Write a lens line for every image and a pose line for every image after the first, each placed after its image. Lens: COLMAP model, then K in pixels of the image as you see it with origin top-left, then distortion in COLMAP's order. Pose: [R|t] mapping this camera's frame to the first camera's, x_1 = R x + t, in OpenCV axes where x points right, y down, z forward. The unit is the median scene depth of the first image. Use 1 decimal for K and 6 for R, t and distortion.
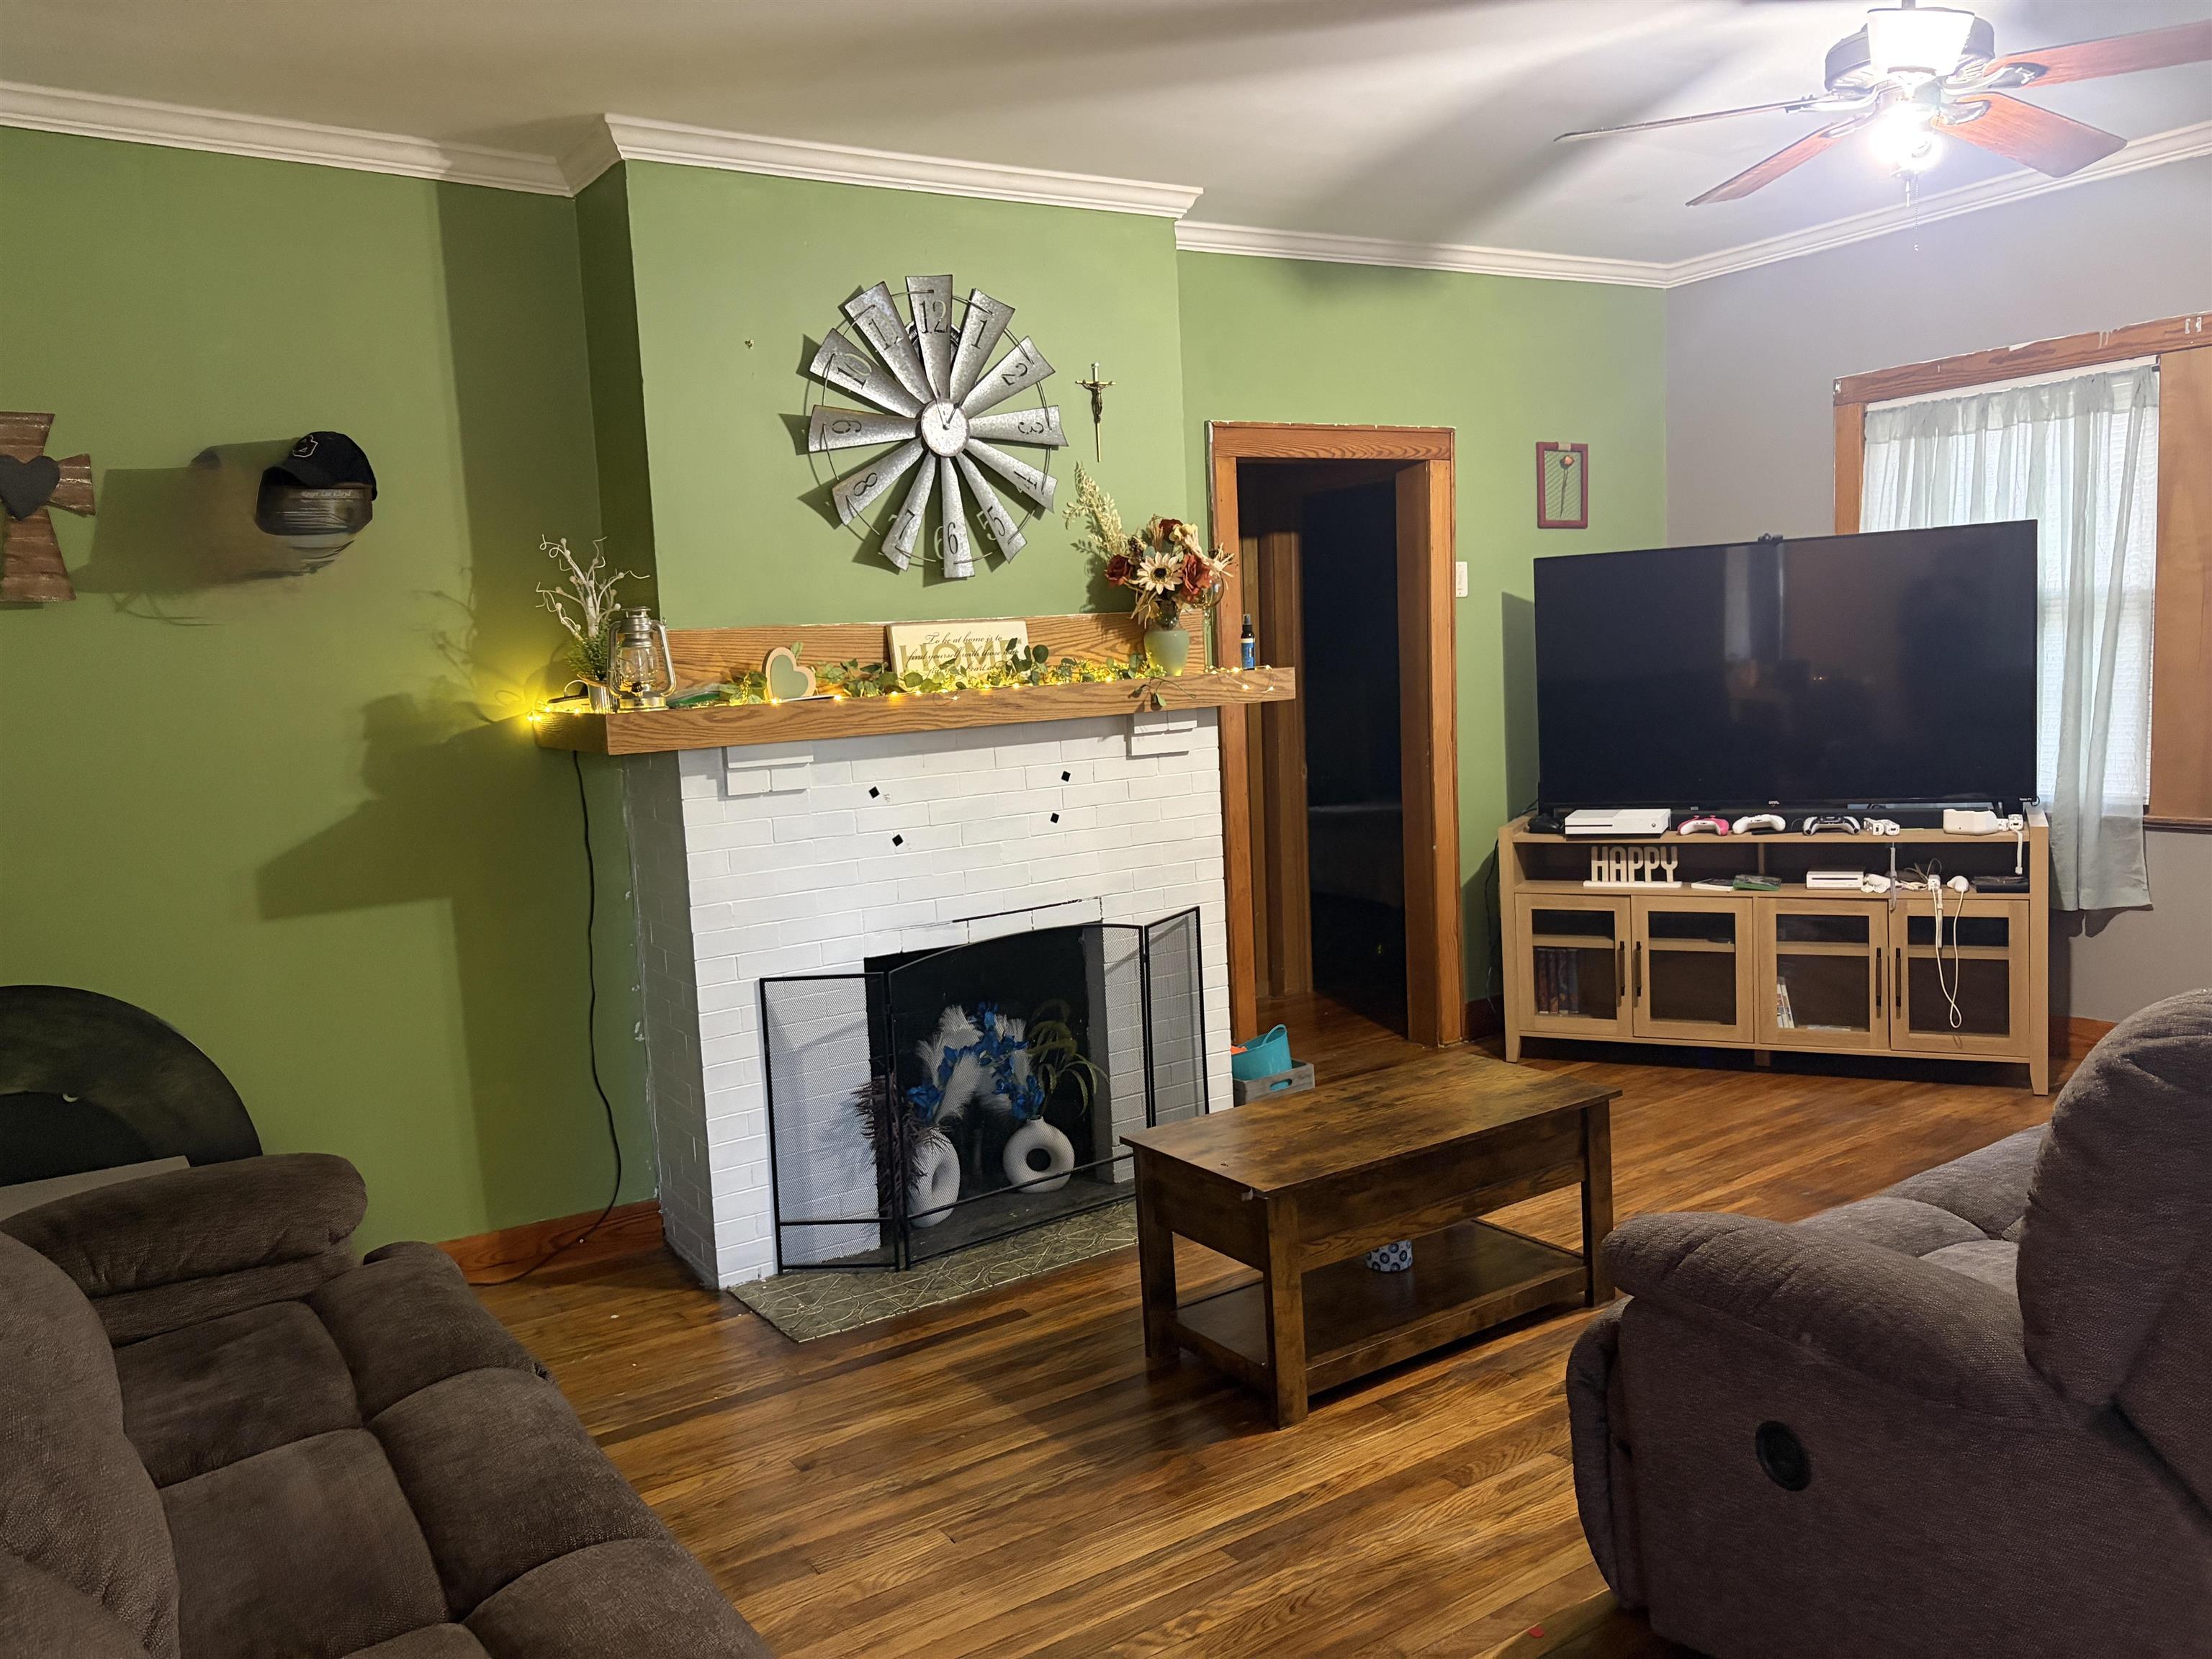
lens RADIAL K [[1670.2, 0, 1120.5], [0, 1670.2, 812.7], [0, 0, 1]] dist [0.065095, -0.075997]
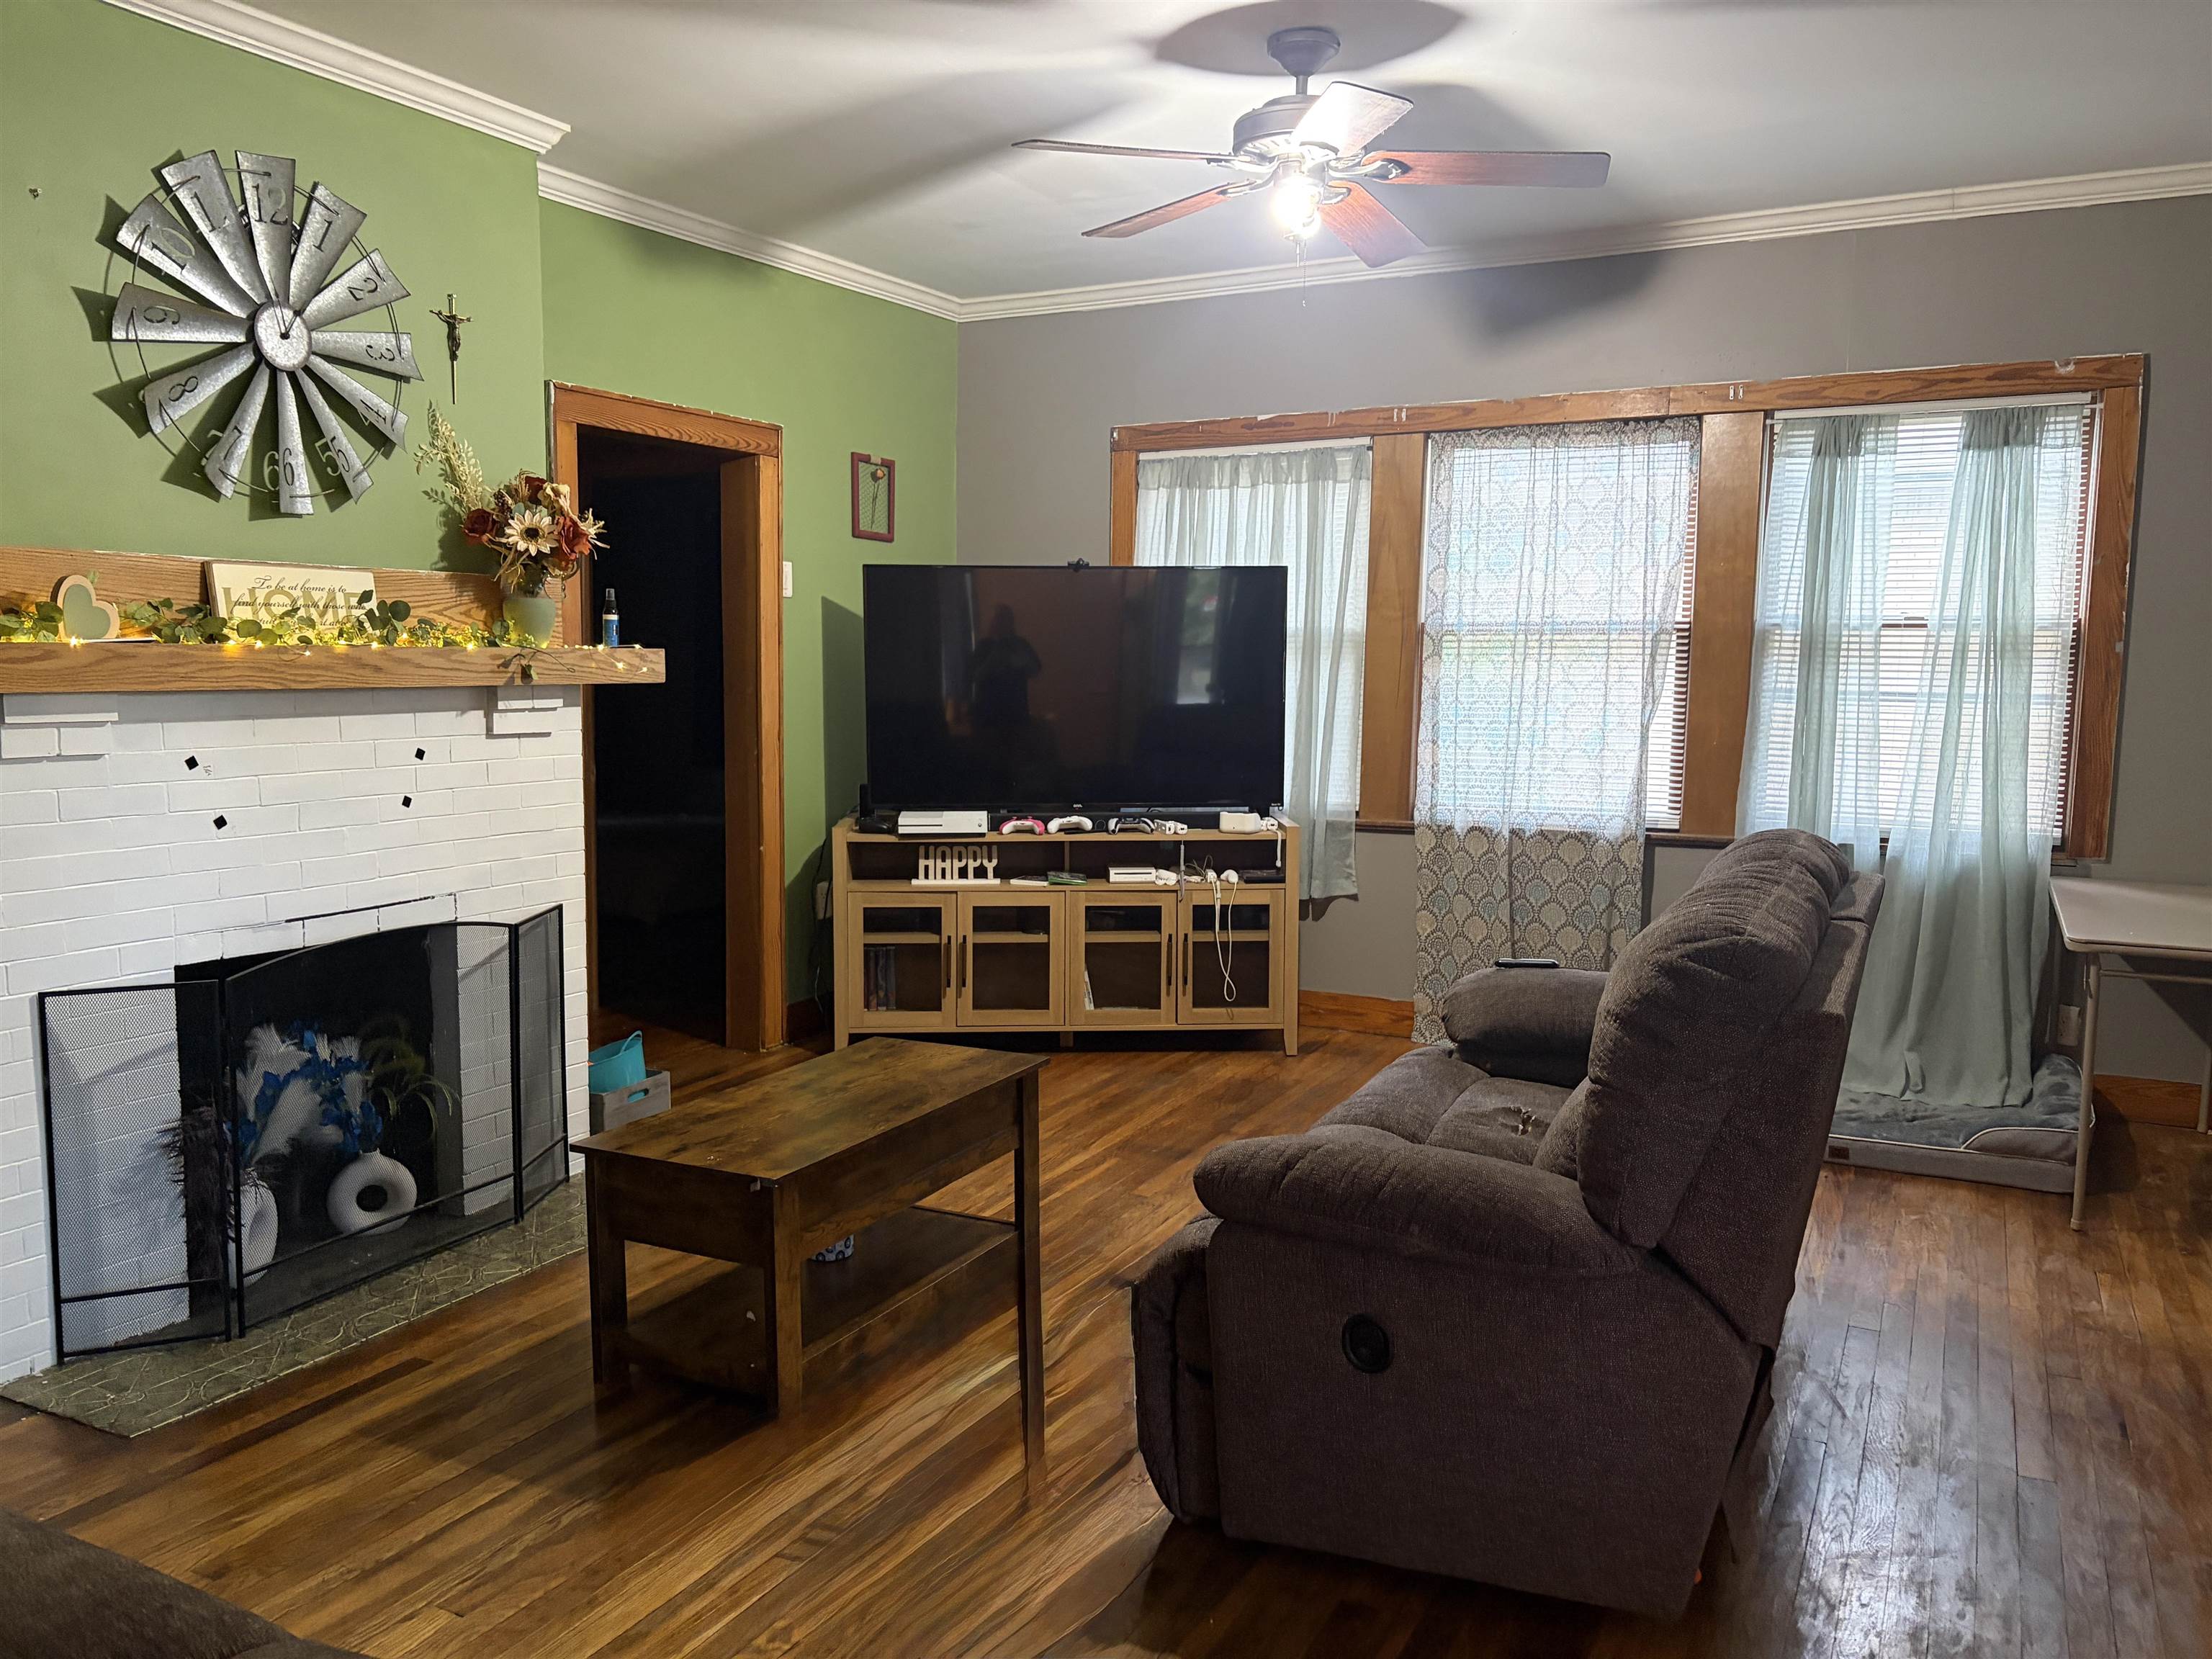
lens RADIAL K [[1666.5, 0, 1077.7], [0, 1666.5, 832.2], [0, 0, 1]] dist [0.041051, -0.071348]
pose [[0.871503, 0.009315, 0.490301, -0.160085], [-0.002581, 0.999893, -0.014410, 0.030475], [-0.490383, 0.011293, 0.871434, 0.066073]]
